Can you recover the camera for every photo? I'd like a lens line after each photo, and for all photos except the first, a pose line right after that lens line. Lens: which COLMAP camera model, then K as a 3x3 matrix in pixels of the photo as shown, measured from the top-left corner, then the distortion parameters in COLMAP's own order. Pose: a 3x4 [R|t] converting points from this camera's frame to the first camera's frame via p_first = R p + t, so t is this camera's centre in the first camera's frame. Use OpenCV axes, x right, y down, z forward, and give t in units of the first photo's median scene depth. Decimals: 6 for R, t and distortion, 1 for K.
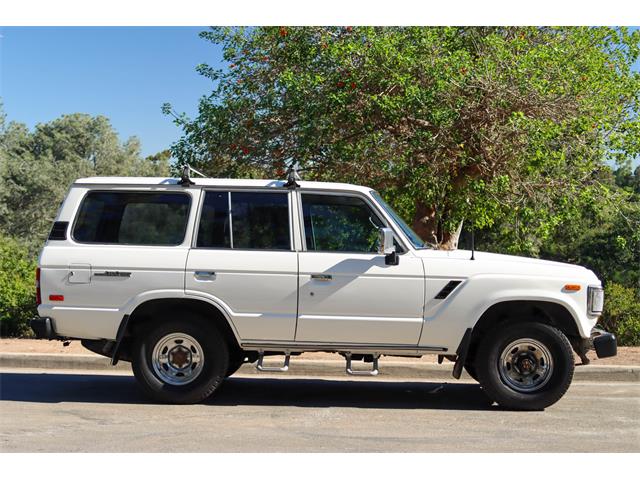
lens RADIAL K [[1055.3, 0, 320.9], [0, 1055.3, 239.6], [0, 0, 1]] dist [-0.012719, 0.000000]
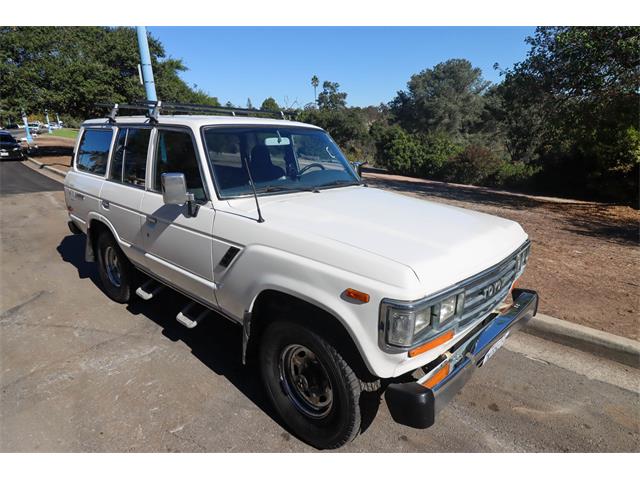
lens RADIAL K [[394.3, 0, 325.4], [0, 394.3, 234.1], [0, 0, 1]] dist [0.007937, -0.005811]
pose [[0.767162, 0.151696, -0.623259, 0.346838], [0.008921, 0.969018, 0.246831, -0.039252], [0.641392, -0.194919, 0.742040, 0.818504]]
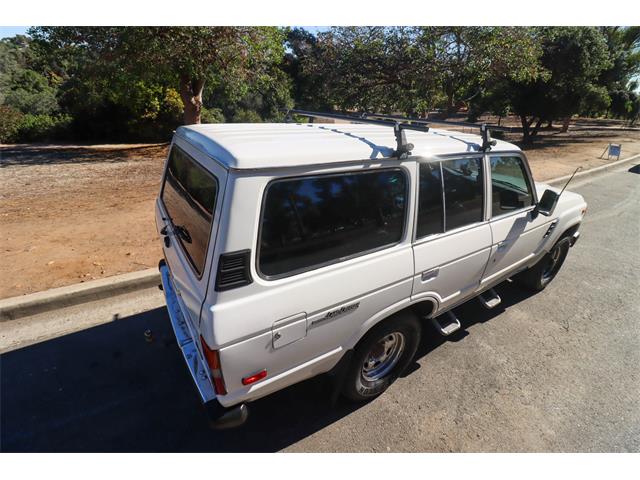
lens RADIAL K [[299.3, 0, 326.4], [0, 299.3, 232.0], [0, 0, 1]] dist [-0.014453, 0.000032]
pose [[0.802559, -0.223545, 0.553106, -0.292134], [-0.048728, 0.899478, 0.434240, -0.091504], [-0.594579, -0.375455, 0.710992, 0.887035]]
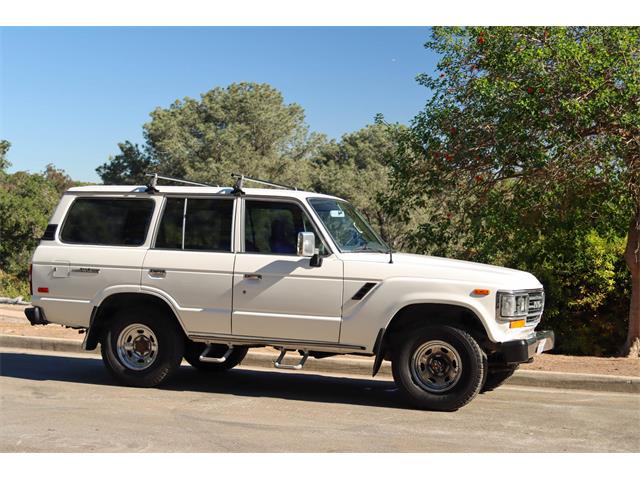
lens RADIAL K [[1055.3, 0, 318.5], [0, 1055.3, 242.0], [0, 0, 1]] dist [-0.012719, 0.000000]
pose [[0.952791, 0.010608, -0.303441, 0.388493], [-0.012075, 0.999923, -0.002959, 0.002171], [0.303386, 0.006483, 0.952846, -0.014327]]
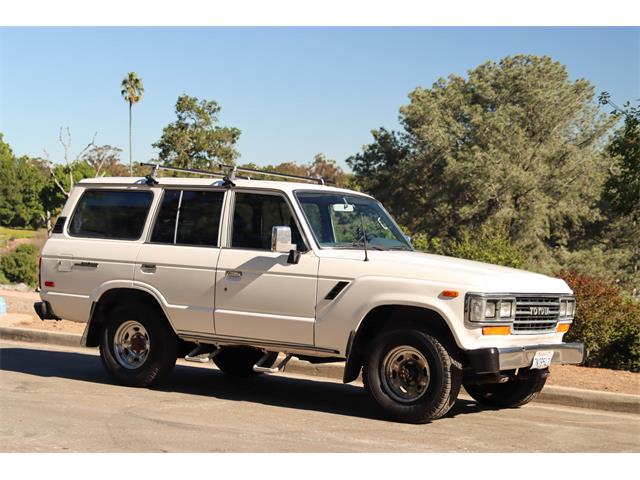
lens RADIAL K [[1252.7, 0, 317.2], [0, 1252.7, 244.1], [0, 0, 1]] dist [0.075225, 0.000000]
pose [[0.847194, 0.022077, -0.530824, 0.706659], [-0.025883, 0.999665, 0.000268, 0.004585], [0.530652, 0.013512, 0.847482, 0.007863]]
